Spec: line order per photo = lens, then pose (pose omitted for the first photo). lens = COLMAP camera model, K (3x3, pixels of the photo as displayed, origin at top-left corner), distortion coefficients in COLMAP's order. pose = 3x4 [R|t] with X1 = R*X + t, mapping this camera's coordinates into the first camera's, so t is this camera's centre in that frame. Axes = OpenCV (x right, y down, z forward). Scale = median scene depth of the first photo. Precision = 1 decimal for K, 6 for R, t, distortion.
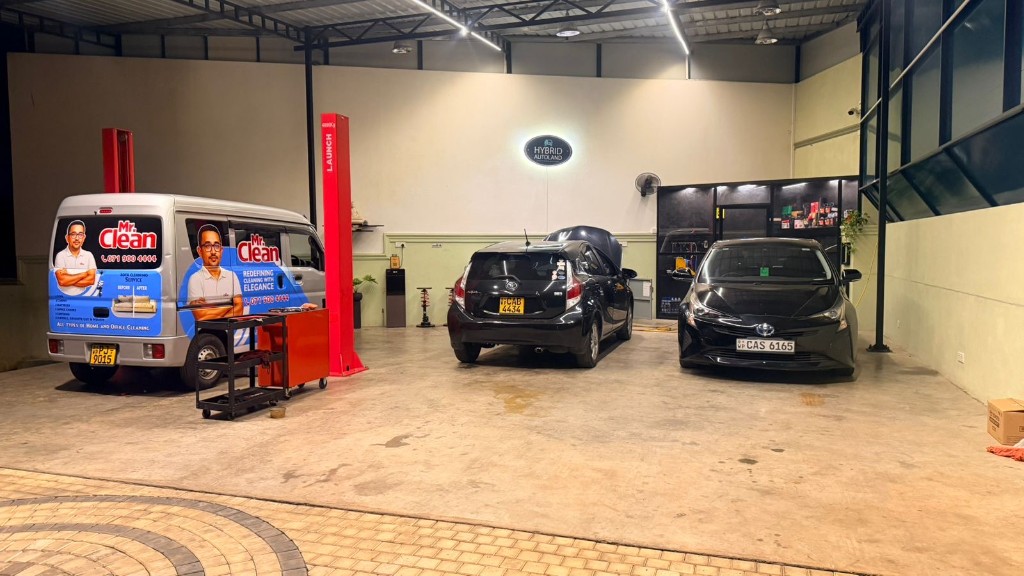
lens RADIAL K [[733.2, 0, 496.1], [0, 733.2, 306.4], [0, 0, 1]] dist [-0.003723, -0.006966]
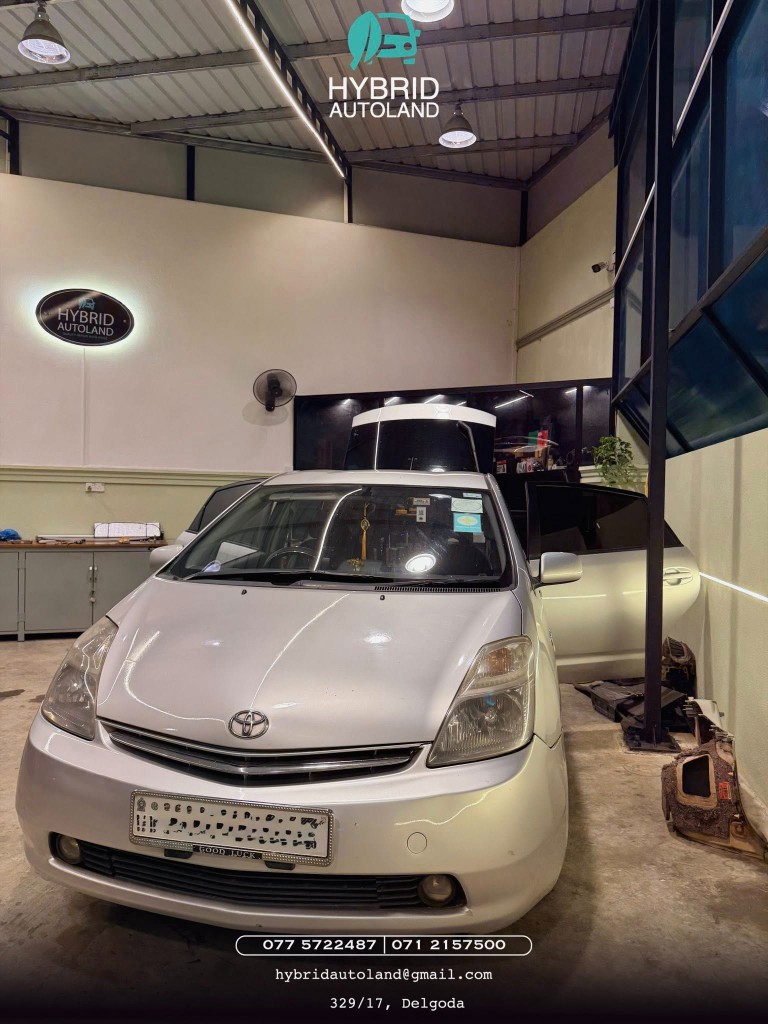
lens RADIAL K [[731.2, 0, 389.1], [0, 731.2, 515.2], [0, 0, 1]] dist [-0.003269, -0.011474]
pose [[0.988776, 0.026696, 0.146998, 0.223595], [-0.017841, 0.997964, -0.061238, -0.033167], [-0.148334, 0.057928, 0.987239, 0.432544]]
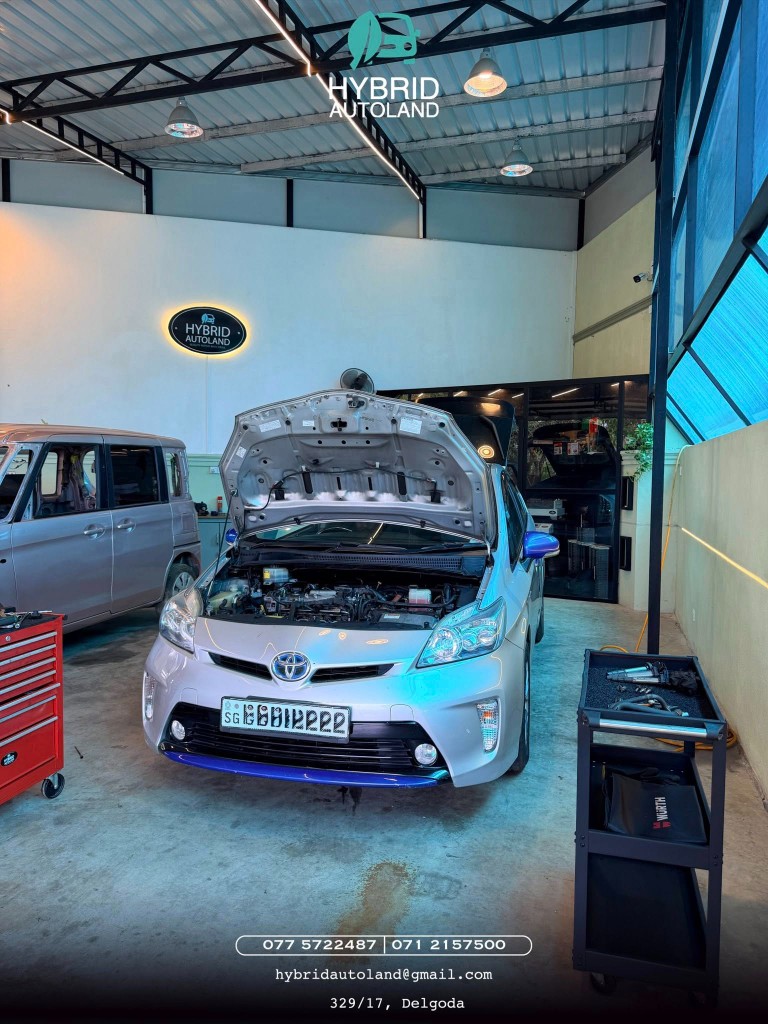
lens RADIAL K [[731.2, 0, 379.5], [0, 731.2, 521.9], [0, 0, 1]] dist [-0.003269, -0.011474]
pose [[0.999294, 0.023468, 0.029341, 0.216763], [-0.023129, 0.999662, -0.011861, -0.031022], [-0.029610, 0.011174, 0.999499, 0.324158]]
